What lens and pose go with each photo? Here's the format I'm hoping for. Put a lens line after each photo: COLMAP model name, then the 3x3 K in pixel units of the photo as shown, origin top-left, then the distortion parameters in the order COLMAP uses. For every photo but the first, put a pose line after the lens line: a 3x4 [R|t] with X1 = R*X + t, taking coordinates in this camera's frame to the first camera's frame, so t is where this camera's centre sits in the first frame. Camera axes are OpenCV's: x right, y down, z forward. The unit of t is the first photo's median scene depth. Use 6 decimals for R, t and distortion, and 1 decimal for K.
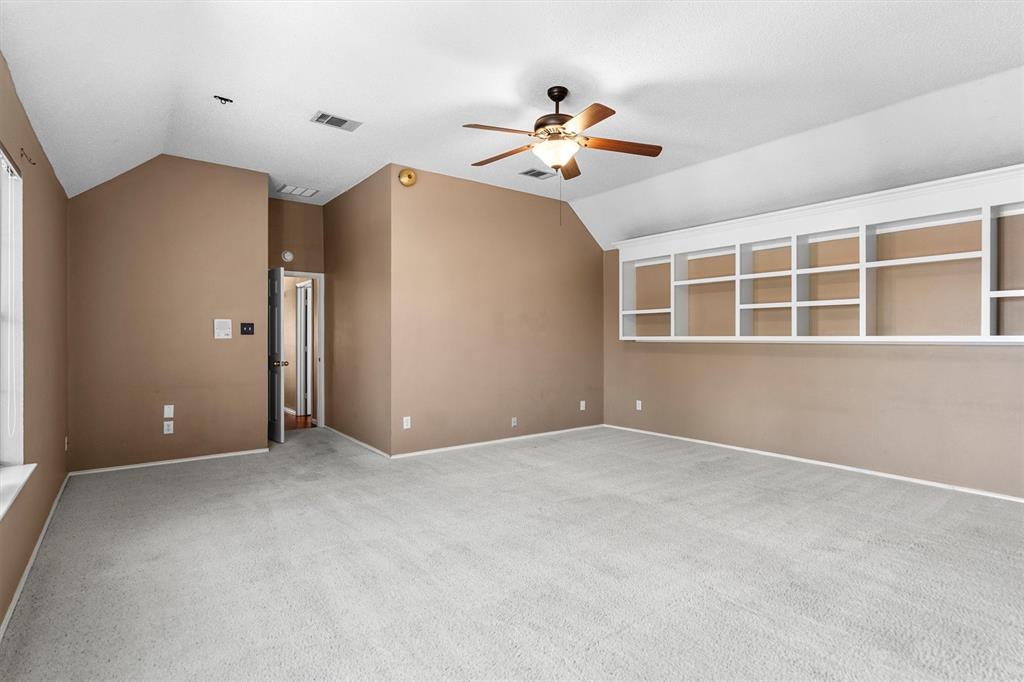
lens RADIAL K [[508.5, 0, 518.4], [0, 508.5, 340.3], [0, 0, 1]] dist [0.002822, 0.000043]
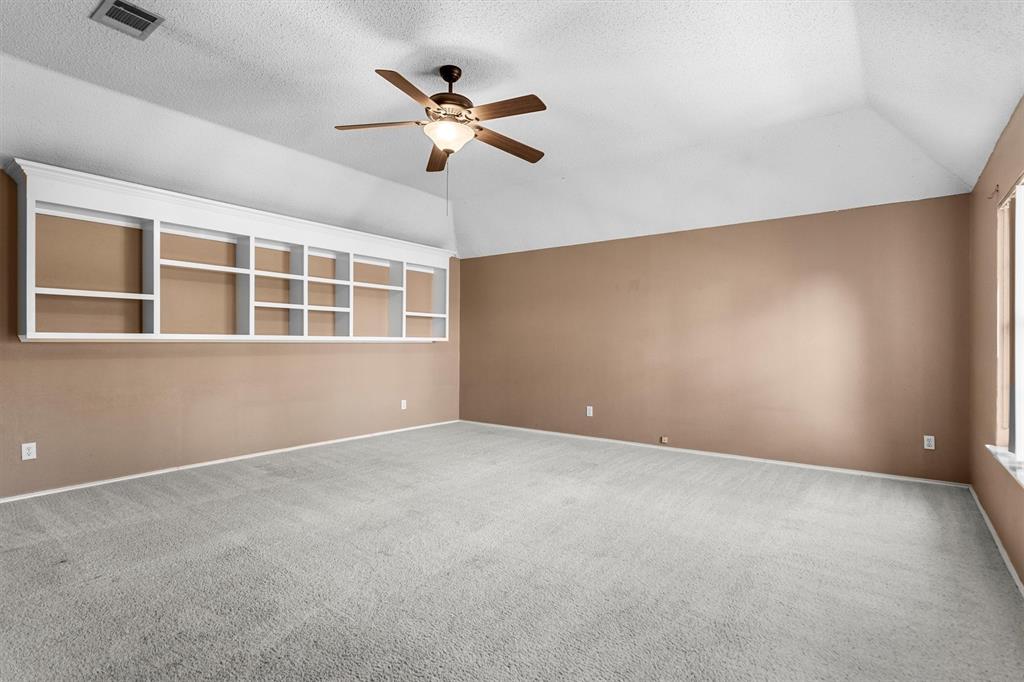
lens RADIAL K [[508.5, 0, 518.3], [0, 508.5, 341.1], [0, 0, 1]] dist [0.002822, 0.000043]
pose [[-0.283252, -0.007530, 0.959016, -0.675042], [-0.005587, 0.999965, 0.006201, -0.006560], [-0.959029, -0.003602, -0.283284, 0.896320]]
